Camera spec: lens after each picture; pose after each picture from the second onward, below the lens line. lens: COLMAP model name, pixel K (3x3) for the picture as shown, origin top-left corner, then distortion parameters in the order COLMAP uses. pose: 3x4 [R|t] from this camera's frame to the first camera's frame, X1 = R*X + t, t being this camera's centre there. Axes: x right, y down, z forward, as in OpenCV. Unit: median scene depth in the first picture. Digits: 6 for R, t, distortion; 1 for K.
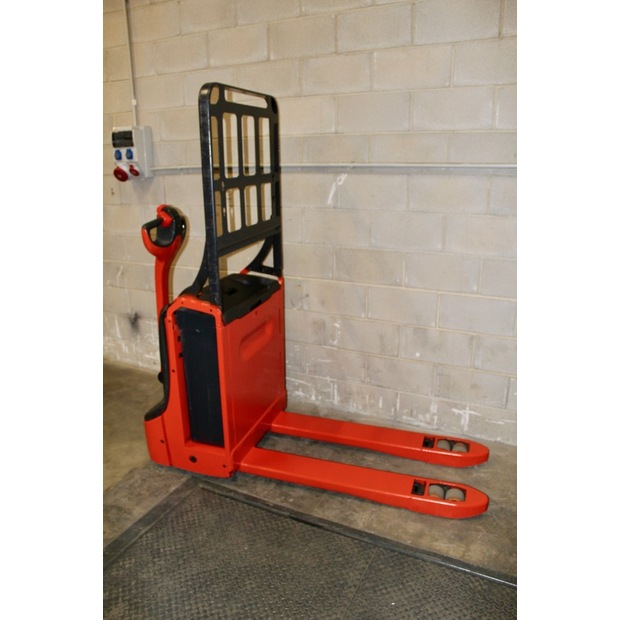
lens RADIAL K [[514.0, 0, 307.4], [0, 514.0, 317.2], [0, 0, 1]] dist [-0.165442, 0.144458]
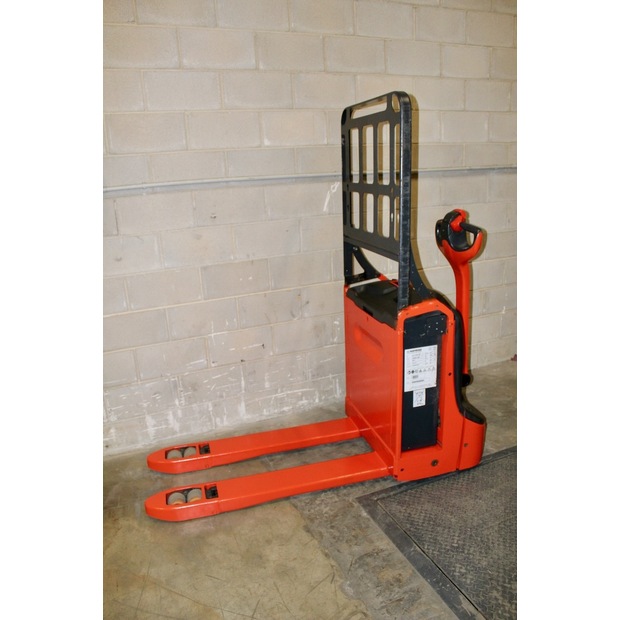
lens RADIAL K [[514.0, 0, 307.4], [0, 514.0, 317.2], [0, 0, 1]] dist [-0.165442, 0.144458]
pose [[0.648774, -0.231386, 0.724950, -0.868546], [0.260929, 0.962540, 0.073708, -0.103733], [-0.714848, 0.141341, 0.684847, 0.352117]]
